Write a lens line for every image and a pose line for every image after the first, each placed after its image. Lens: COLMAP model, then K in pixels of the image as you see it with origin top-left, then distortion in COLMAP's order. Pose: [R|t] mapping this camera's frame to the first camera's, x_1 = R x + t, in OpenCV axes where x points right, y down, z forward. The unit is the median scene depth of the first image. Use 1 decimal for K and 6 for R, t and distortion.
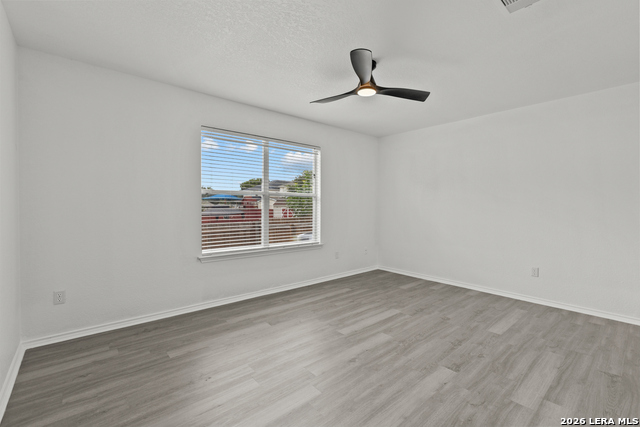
lens RADIAL K [[283.3, 0, 316.7], [0, 283.3, 209.4], [0, 0, 1]] dist [-0.000742, 0.000274]
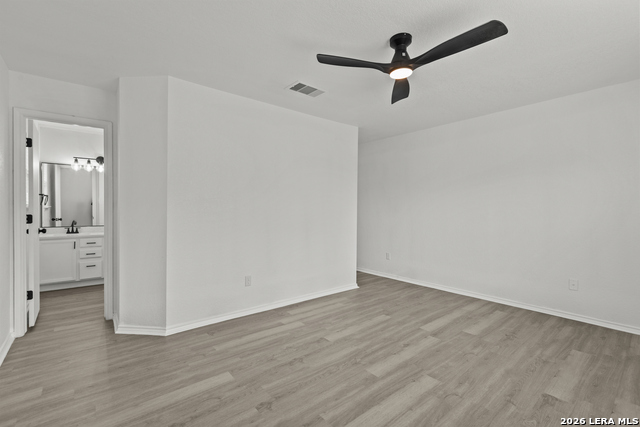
lens RADIAL K [[289.0, 0, 320.0], [0, 289.0, 213.5], [0, 0, 1]] dist [-0.001093, -0.000001]
pose [[-0.999912, -0.007830, 0.010750, 0.436958], [-0.007516, 0.999552, 0.028972, -0.027978], [-0.010972, 0.028889, -0.999522, 2.018643]]
